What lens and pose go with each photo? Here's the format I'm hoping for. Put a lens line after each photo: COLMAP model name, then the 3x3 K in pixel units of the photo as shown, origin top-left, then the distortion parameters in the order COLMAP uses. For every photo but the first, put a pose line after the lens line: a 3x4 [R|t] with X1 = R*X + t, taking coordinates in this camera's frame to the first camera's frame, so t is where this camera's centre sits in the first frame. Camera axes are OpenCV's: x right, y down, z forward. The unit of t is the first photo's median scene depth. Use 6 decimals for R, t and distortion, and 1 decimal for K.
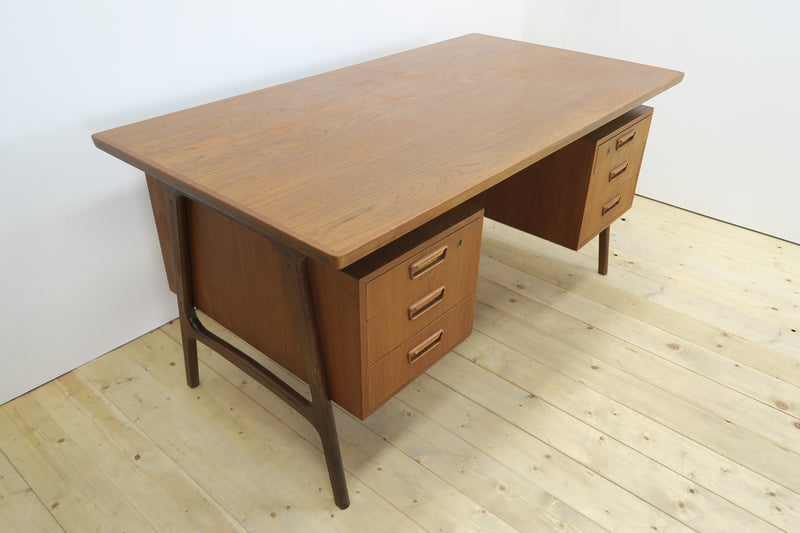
lens RADIAL K [[636.8, 0, 402.5], [0, 636.8, 263.5], [0, 0, 1]] dist [-0.002567, -0.004821]
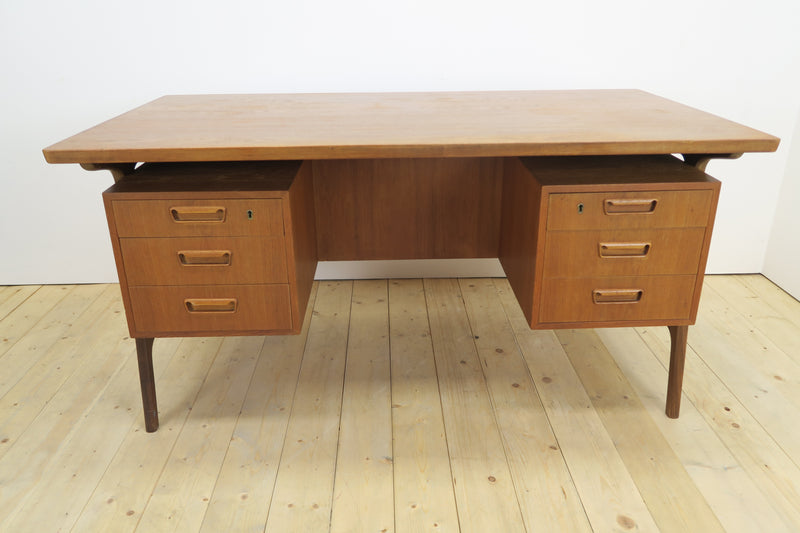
lens RADIAL K [[636.8, 0, 401.0], [0, 636.8, 264.8], [0, 0, 1]] dist [-0.002567, -0.004821]
pose [[0.675831, 0.262958, -0.688553, 0.789908], [-0.370894, 0.928627, -0.009399, -0.030662], [0.636938, 0.261733, 0.725125, 0.362067]]
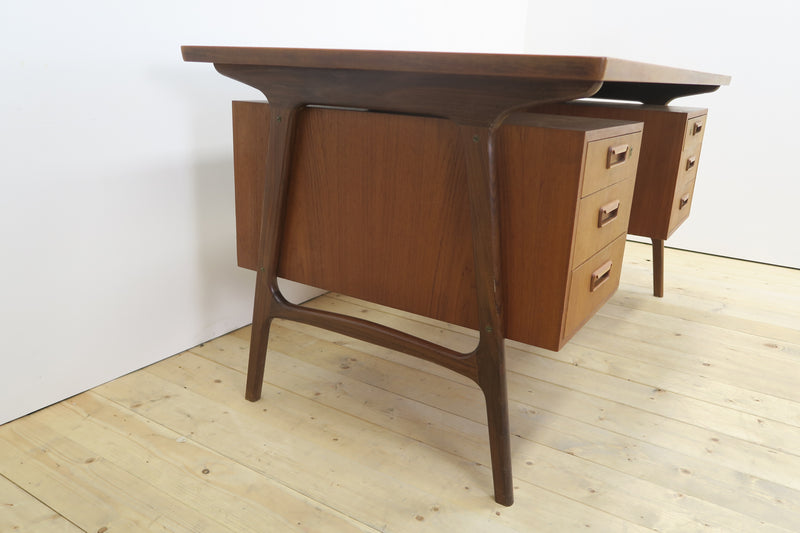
lens RADIAL K [[636.8, 0, 403.2], [0, 636.8, 261.2], [0, 0, 1]] dist [-0.002567, -0.004821]
pose [[0.987629, -0.016957, 0.155892, -0.292344], [0.056267, 0.966254, -0.251371, 0.257986], [-0.146368, 0.257033, 0.955254, 0.202432]]
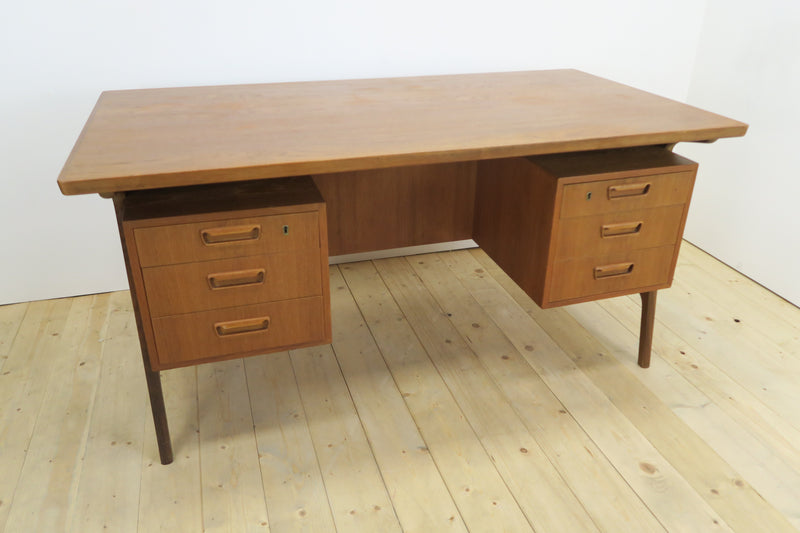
lens RADIAL K [[636.8, 0, 401.8], [0, 636.8, 263.3], [0, 0, 1]] dist [-0.002567, -0.004821]
pose [[0.850236, 0.228860, -0.474049, 0.580557], [-0.274165, 0.961285, -0.027646, -0.004056], [0.449369, 0.153473, 0.880064, 0.192827]]
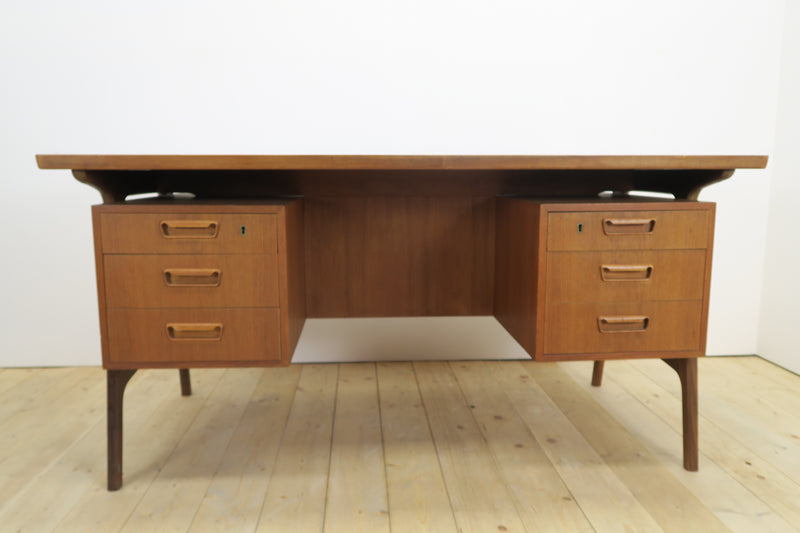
lens RADIAL K [[636.8, 0, 401.3], [0, 636.8, 263.6], [0, 0, 1]] dist [-0.002567, -0.004821]
pose [[0.702793, 0.087790, -0.705957, 0.779794], [-0.364795, 0.896426, -0.251684, 0.139880], [0.610743, 0.434412, 0.662027, 0.428538]]
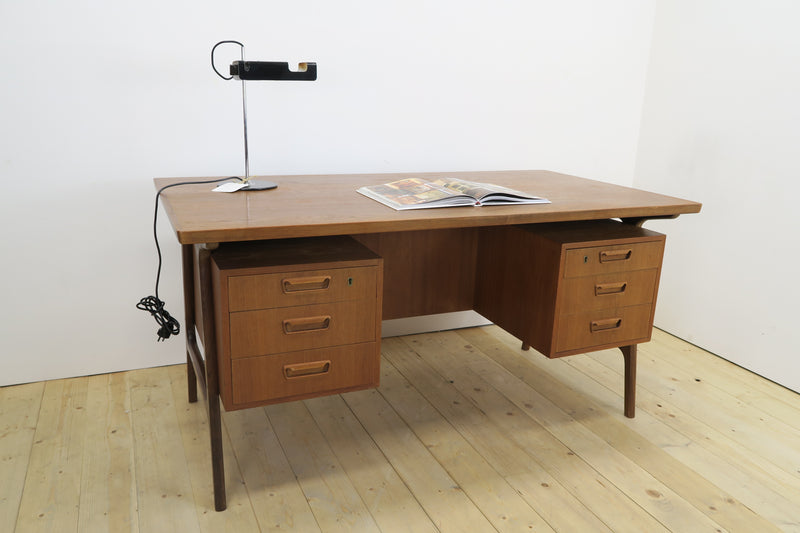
lens RADIAL K [[636.8, 0, 402.9], [0, 636.8, 263.0], [0, 0, 1]] dist [-0.002567, -0.004821]
pose [[0.904981, 0.130271, -0.405016, 0.516261], [-0.243174, 0.939525, -0.241162, 0.154113], [0.349106, 0.316737, 0.881931, 0.015853]]
